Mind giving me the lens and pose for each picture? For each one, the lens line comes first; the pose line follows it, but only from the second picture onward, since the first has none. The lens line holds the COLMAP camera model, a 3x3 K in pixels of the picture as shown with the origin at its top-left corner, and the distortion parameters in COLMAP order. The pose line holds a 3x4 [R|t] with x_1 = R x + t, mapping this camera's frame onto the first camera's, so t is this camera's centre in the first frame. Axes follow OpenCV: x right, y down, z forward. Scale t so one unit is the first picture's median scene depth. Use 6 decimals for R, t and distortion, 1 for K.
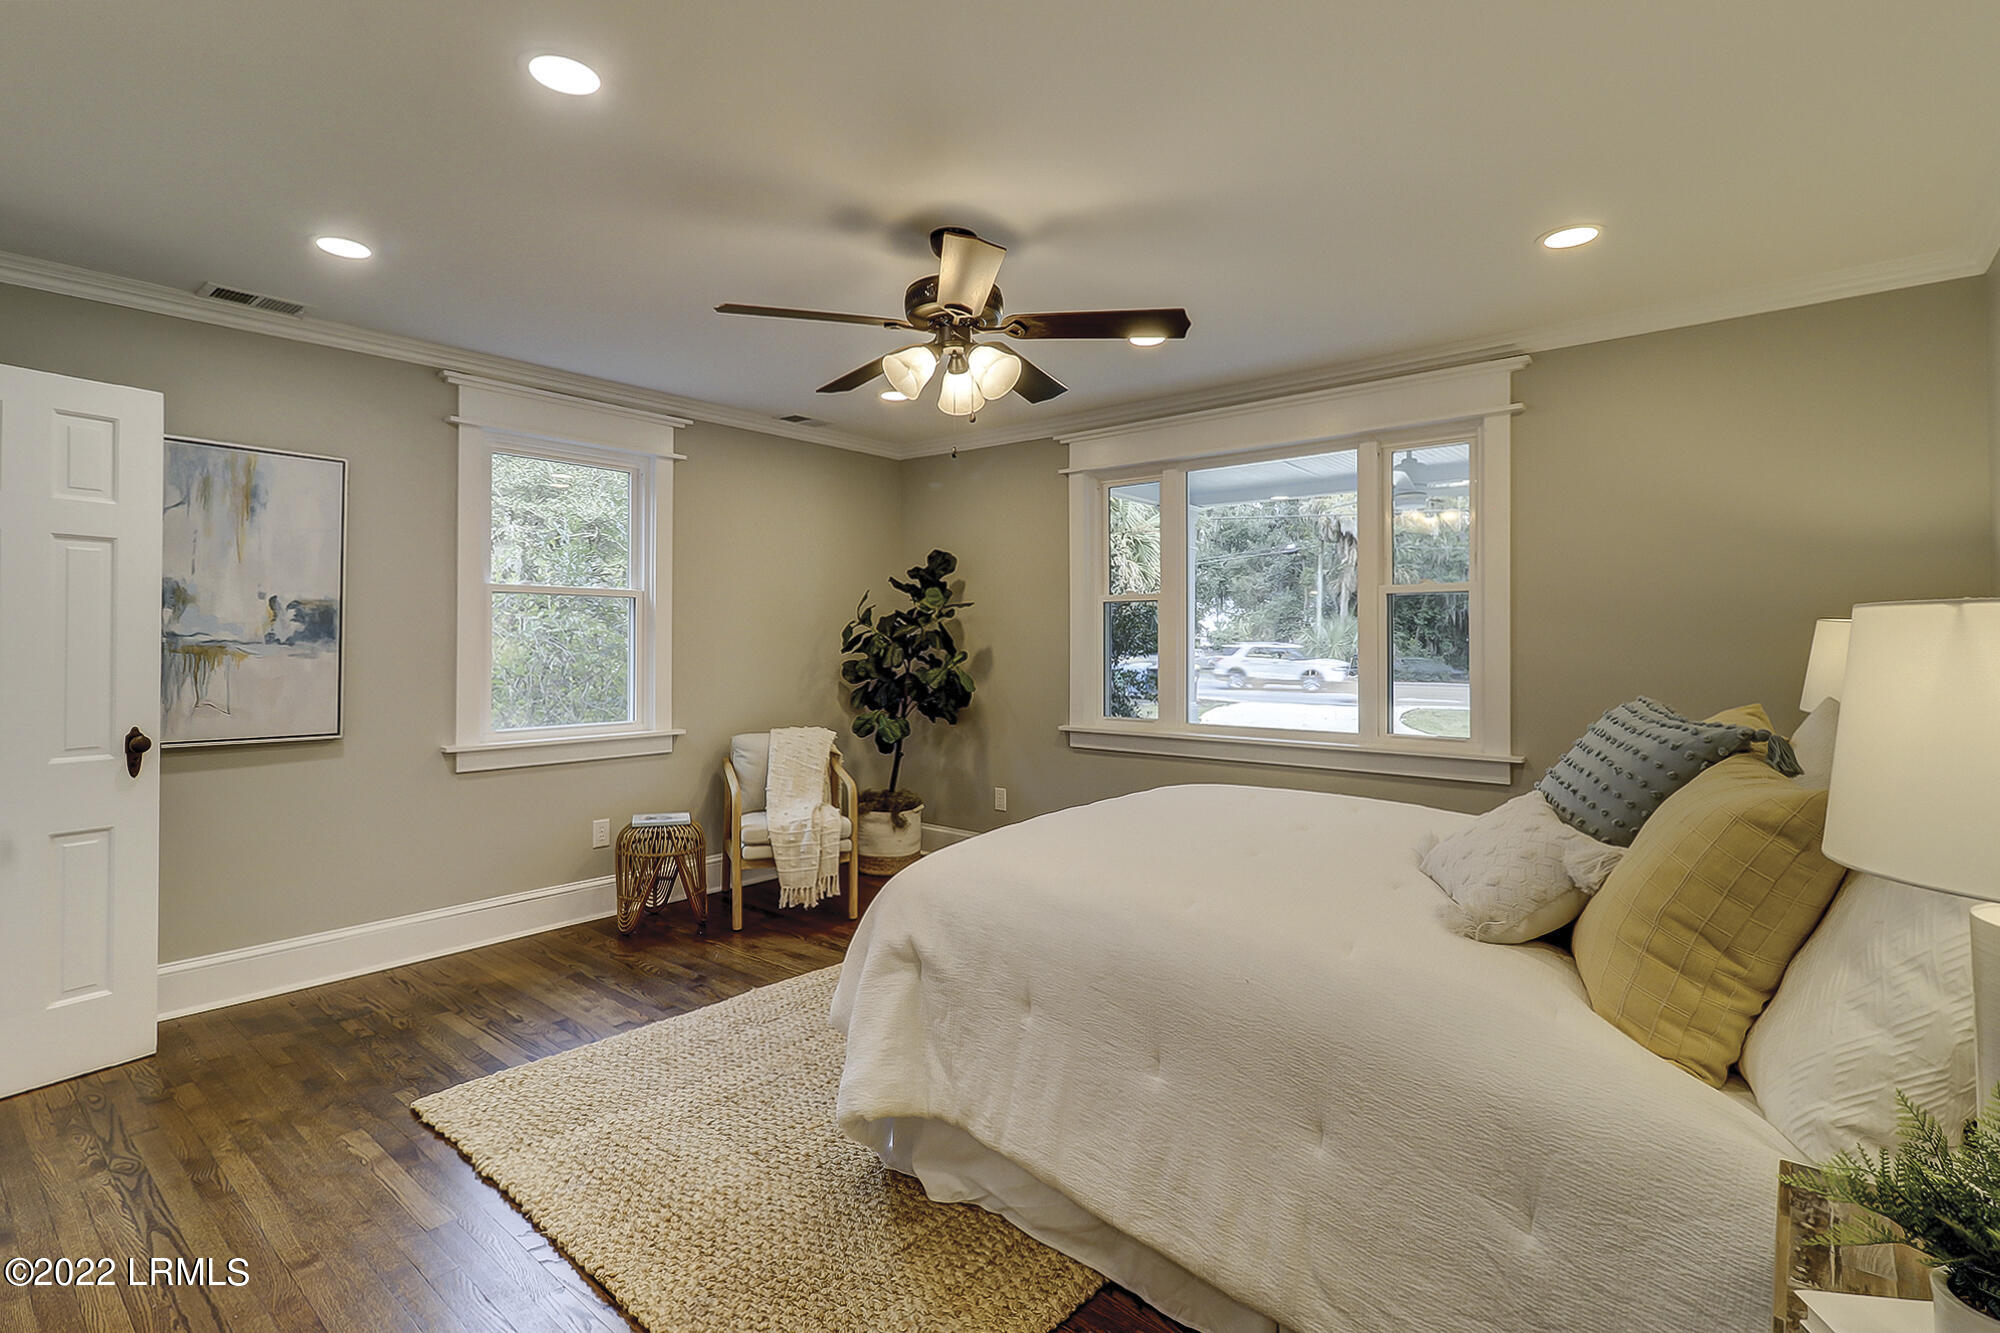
lens RADIAL K [[942.0, 0, 1007.4], [0, 942.0, 637.1], [0, 0, 1]] dist [-0.001570, 0.001242]
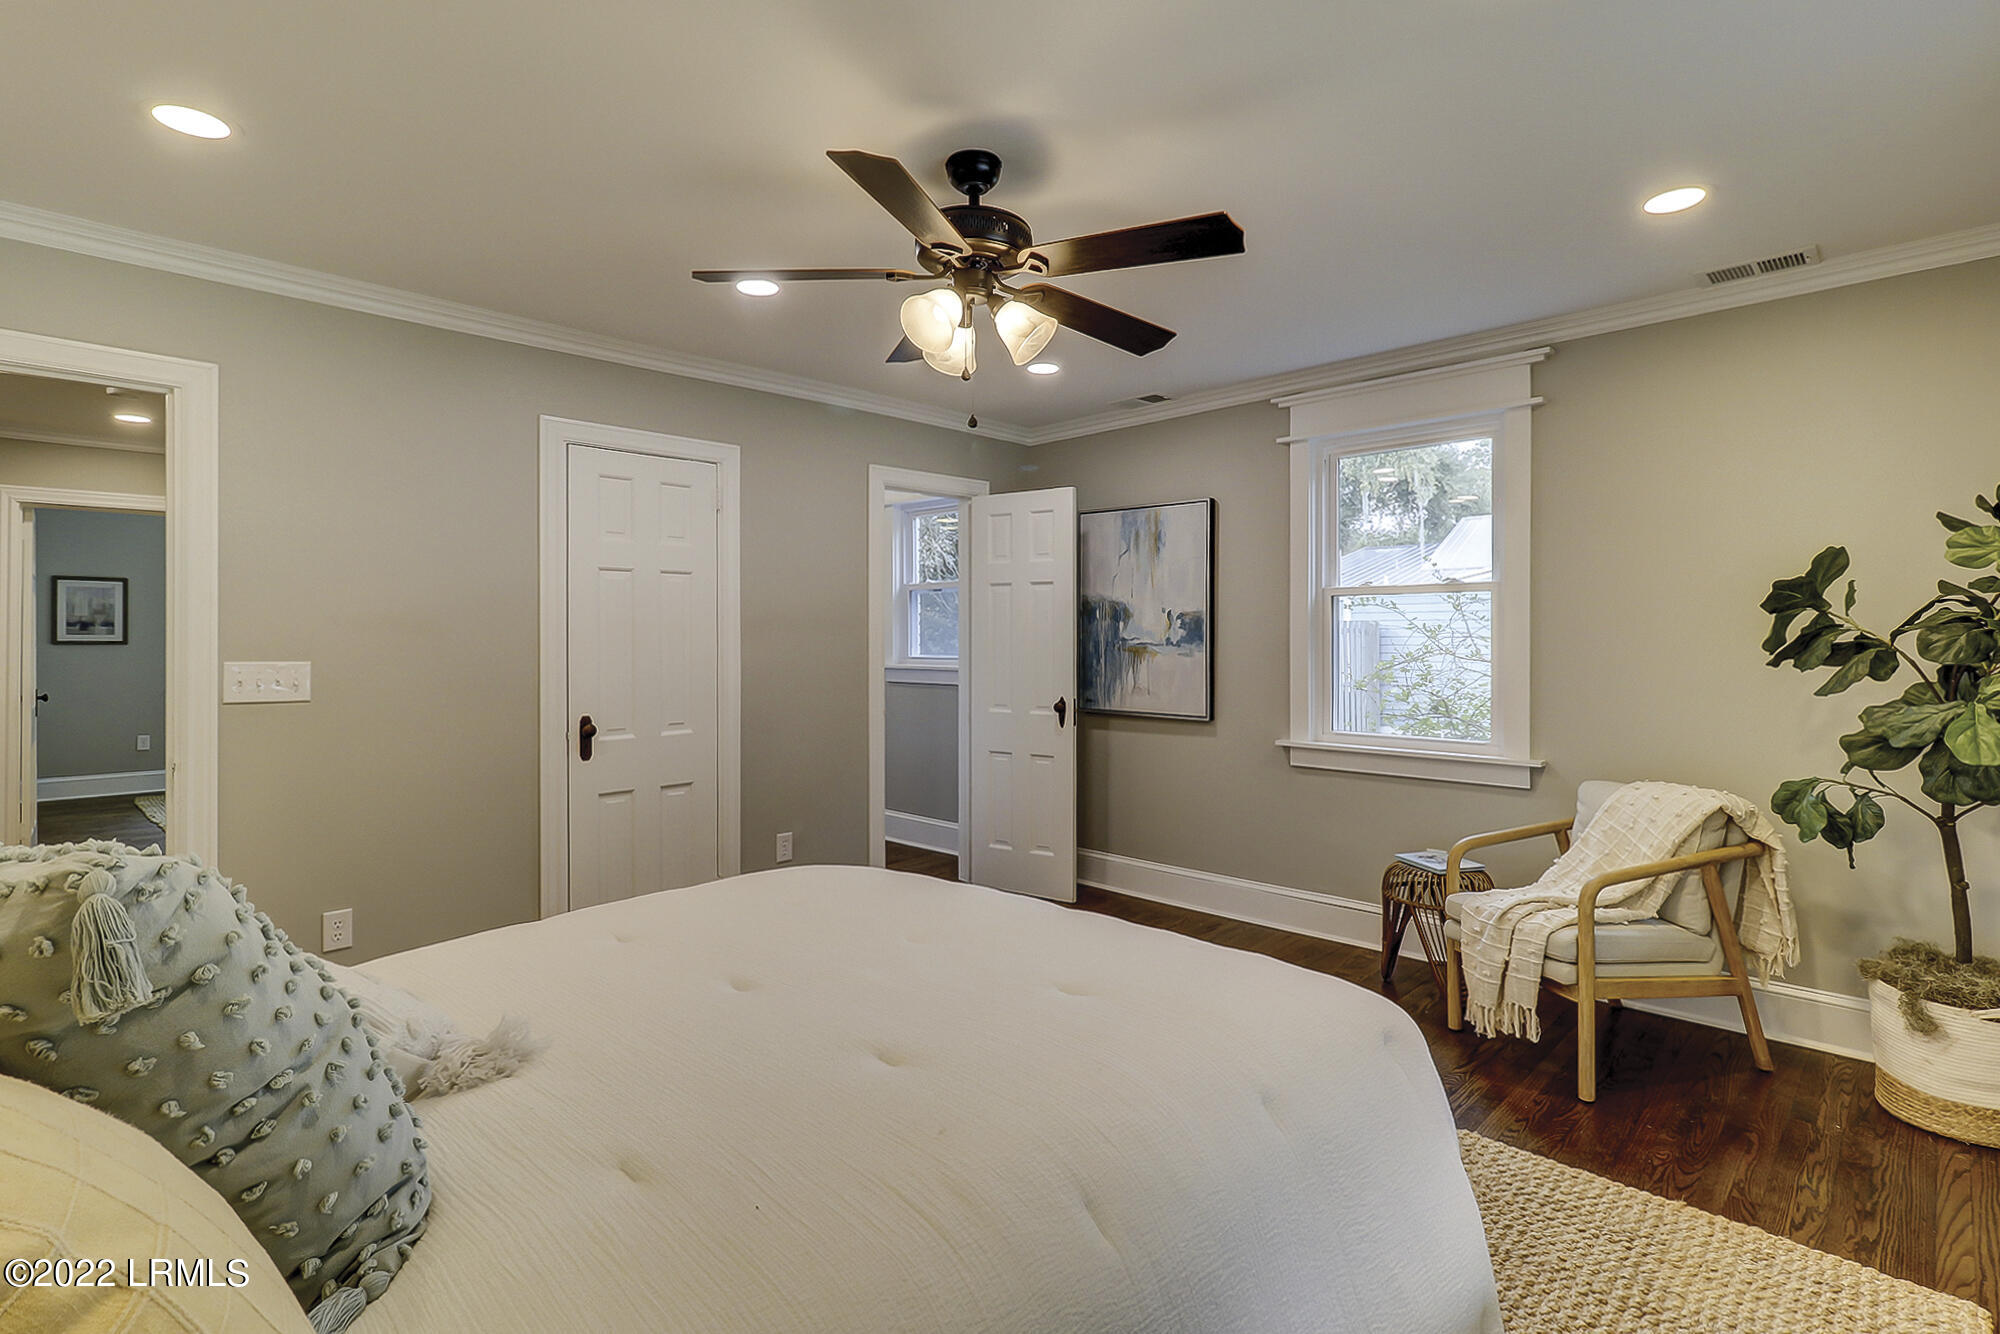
lens RADIAL K [[975.7, 0, 993.2], [0, 975.7, 636.8], [0, 0, 1]] dist [0.000933, 0.000500]
pose [[-0.089186, -0.007049, -0.995990, 0.640336], [0.003473, 0.999967, -0.007388, 0.003961], [0.996009, -0.004118, -0.089159, 0.868610]]
